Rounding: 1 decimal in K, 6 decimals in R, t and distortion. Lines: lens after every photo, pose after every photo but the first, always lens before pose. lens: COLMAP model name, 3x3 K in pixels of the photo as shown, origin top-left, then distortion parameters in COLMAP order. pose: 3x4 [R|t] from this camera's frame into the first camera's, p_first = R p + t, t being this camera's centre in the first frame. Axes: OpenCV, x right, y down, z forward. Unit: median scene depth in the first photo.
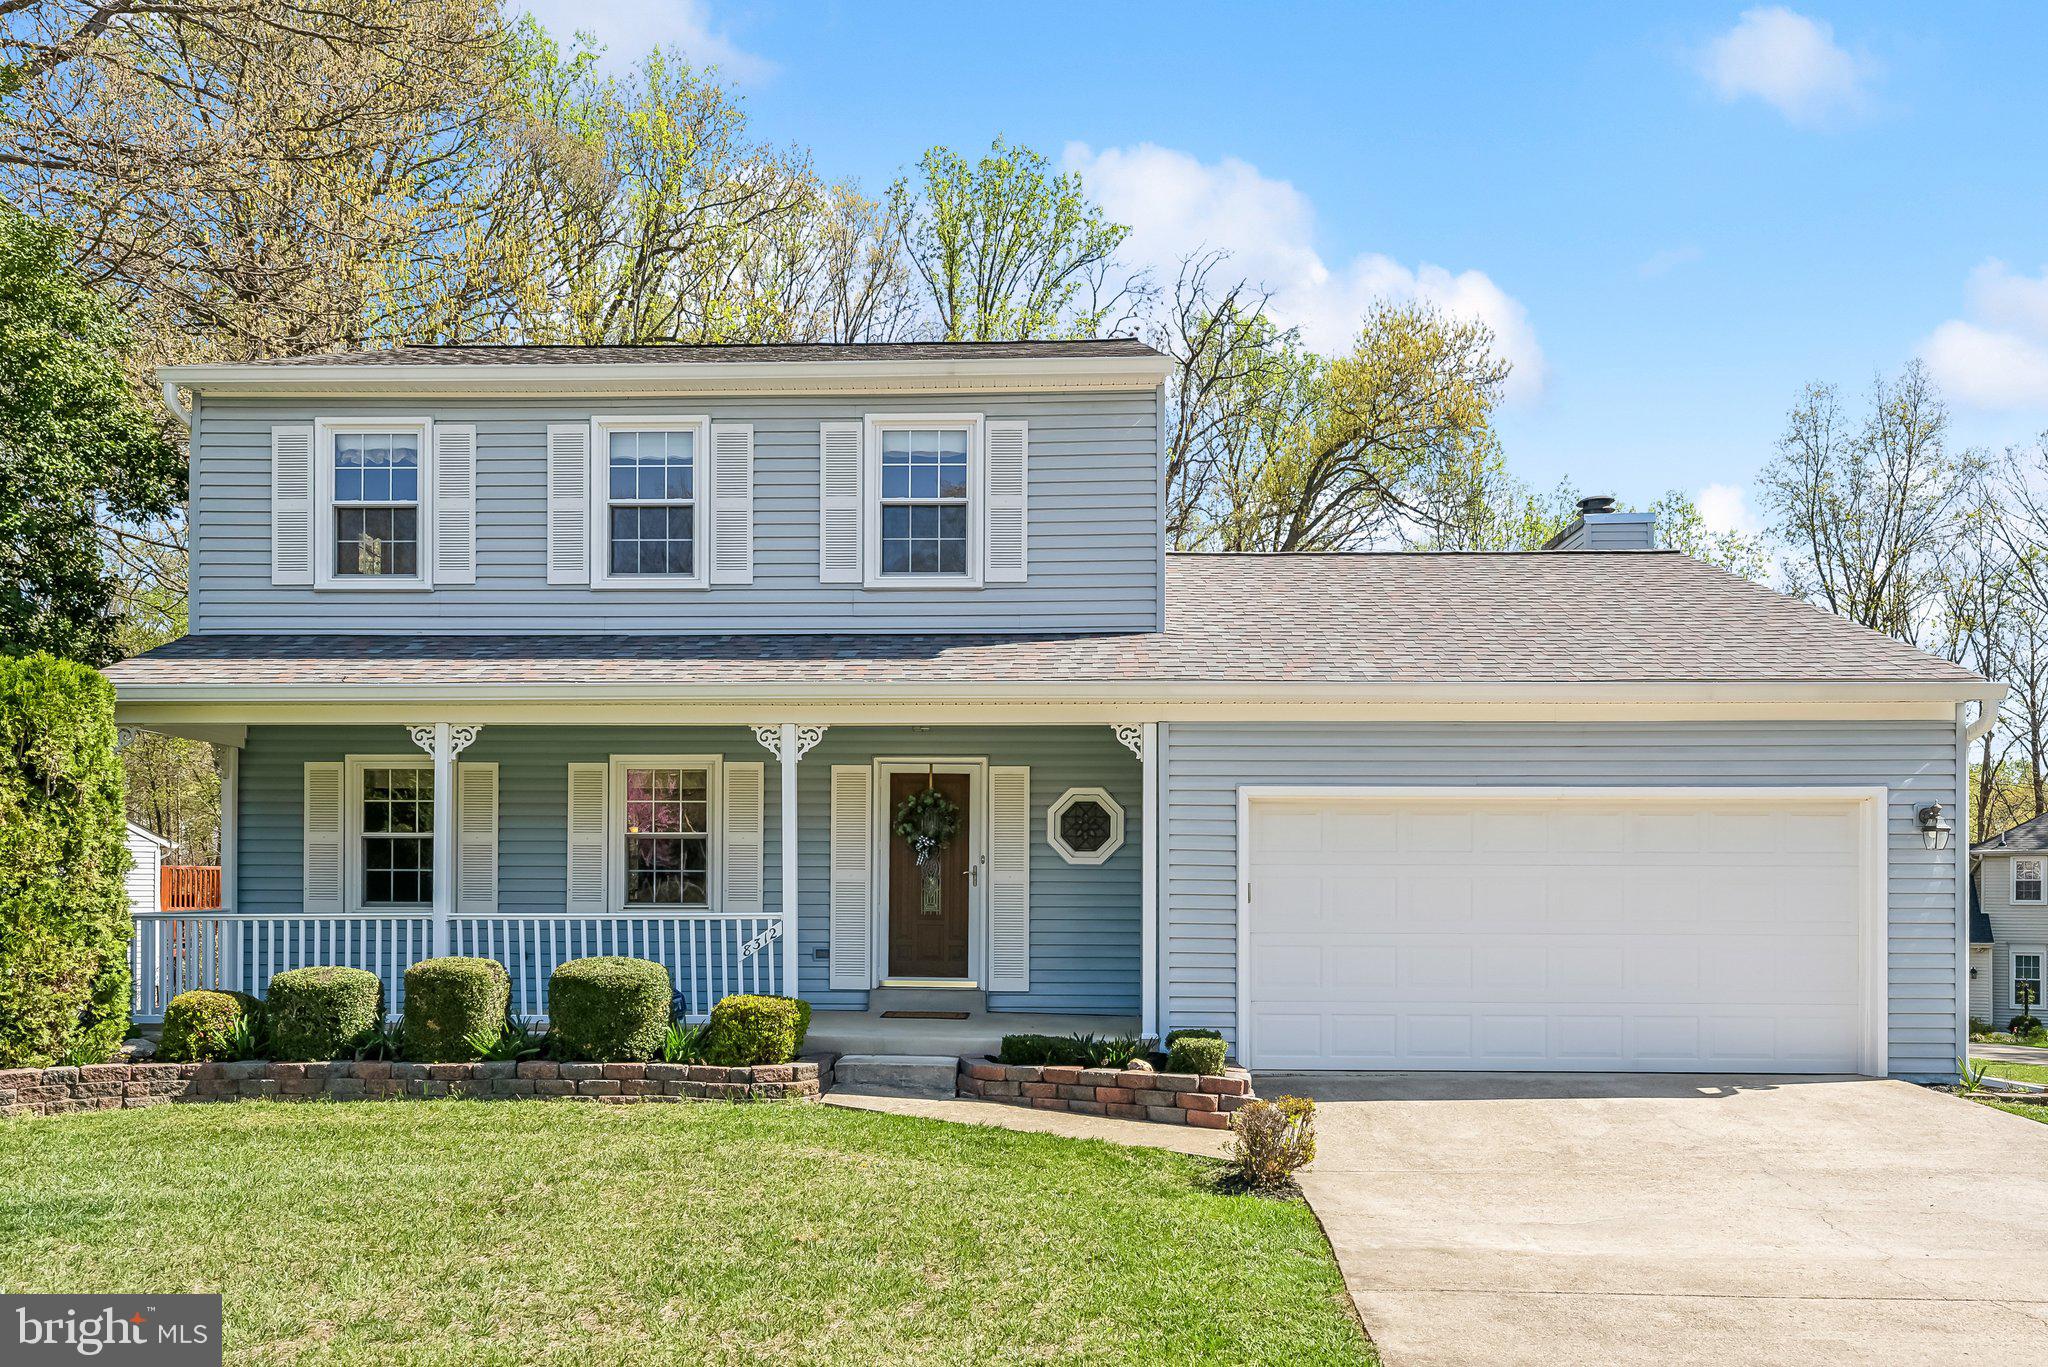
lens RADIAL K [[1370.3, 0, 1024.5], [0, 1370.3, 885.0], [0, 0, 1]] dist [0.030247, 0.000985]
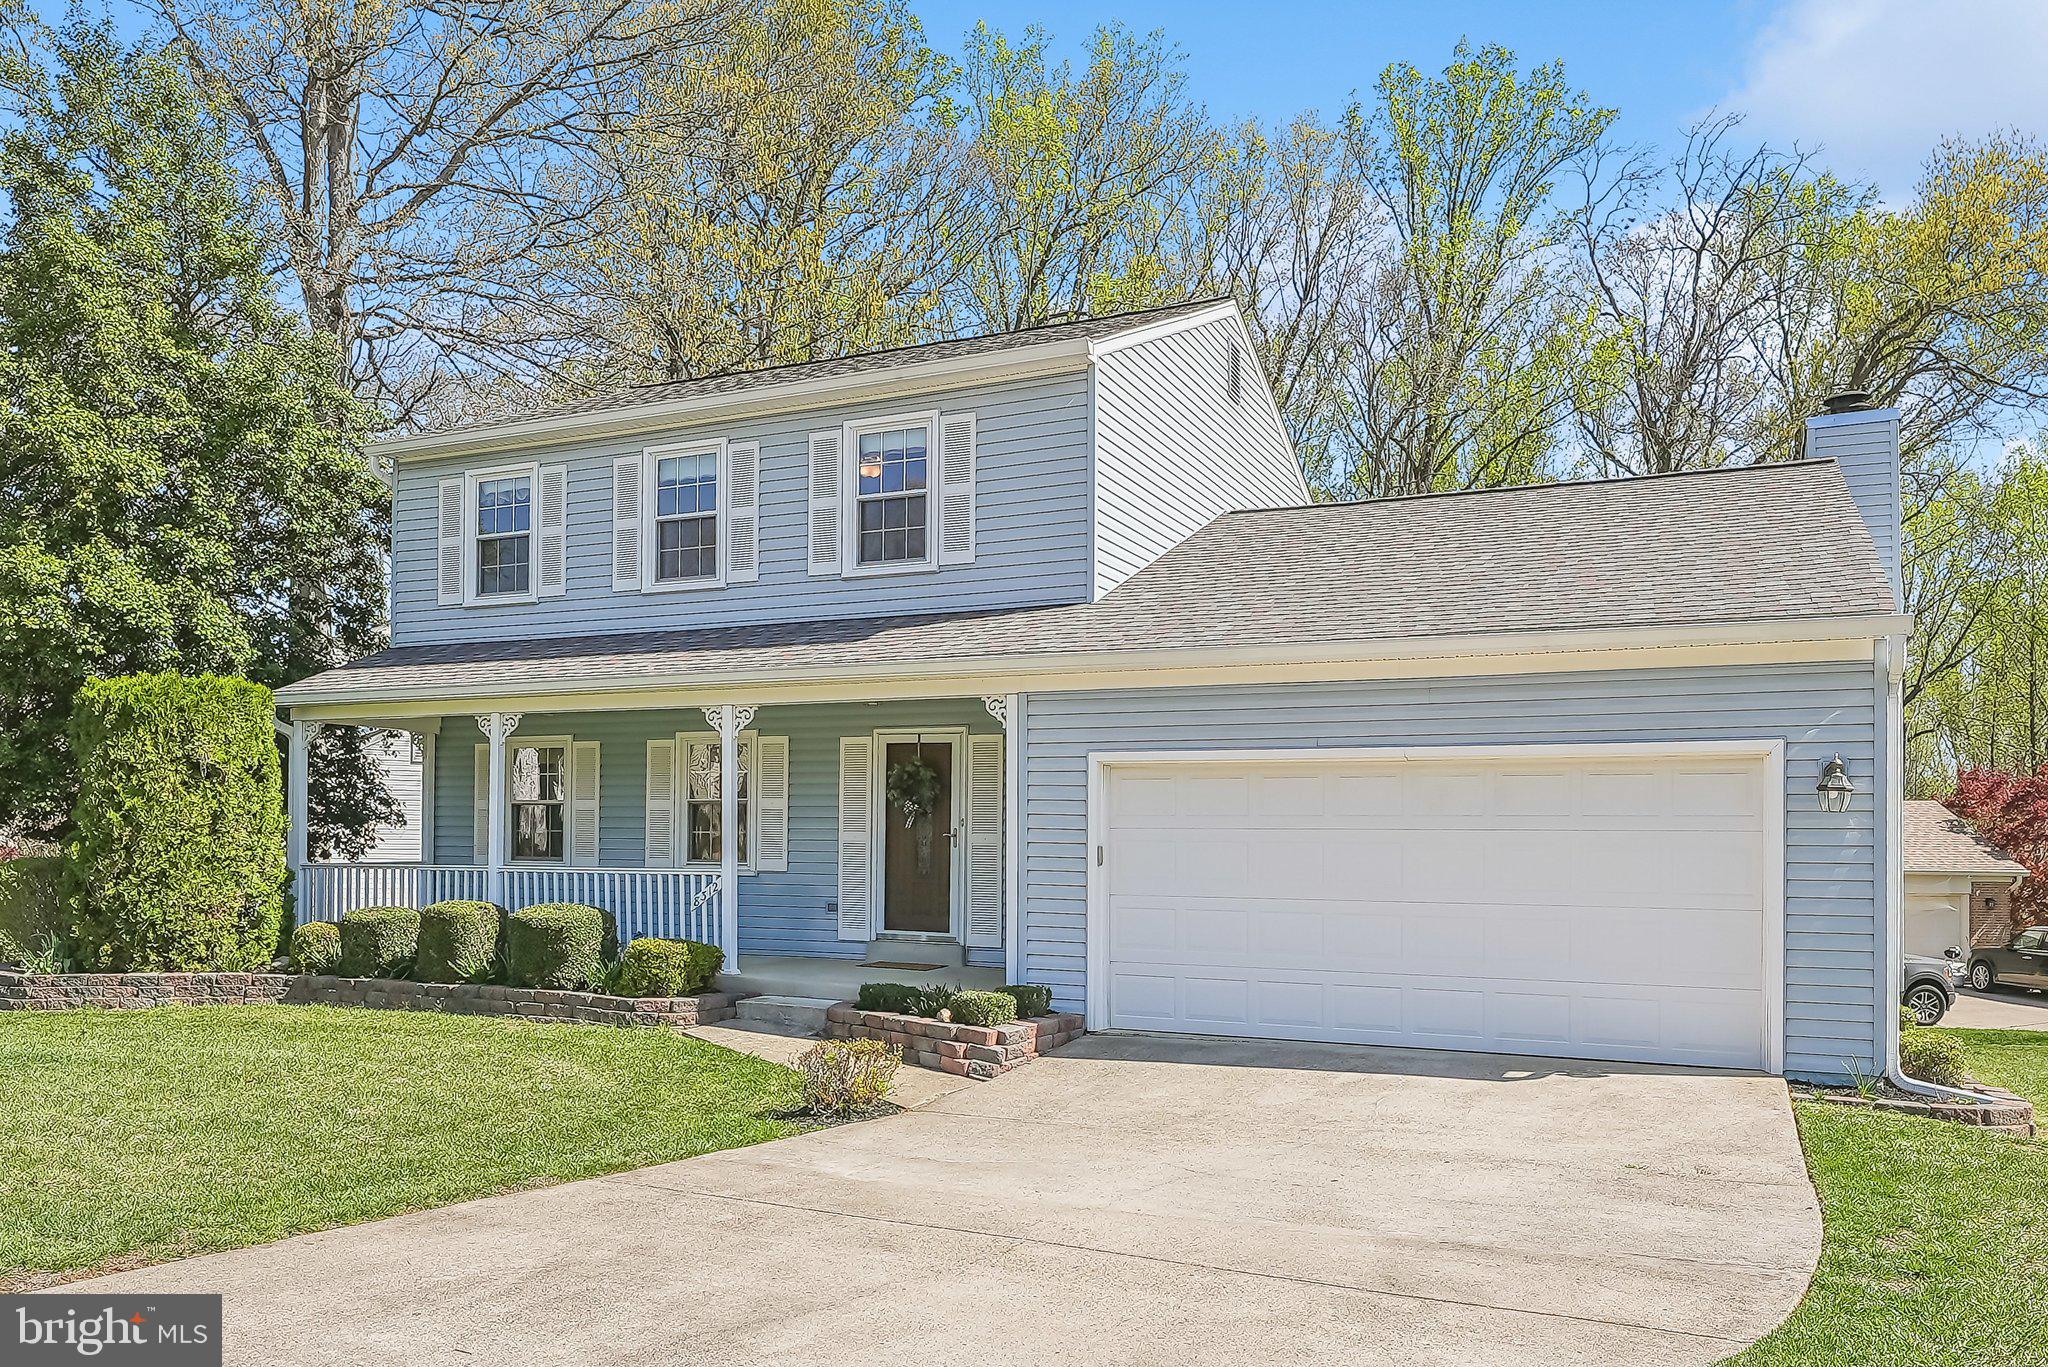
lens RADIAL K [[1426.3, 0, 1022.3], [0, 1426.3, 839.4], [0, 0, 1]] dist [0.028551, -0.000240]
pose [[0.923773, 0.005050, -0.382908, 0.513088], [-0.007274, 0.999964, -0.004360, -0.001391], [0.382873, 0.006813, 0.923776, -0.010244]]
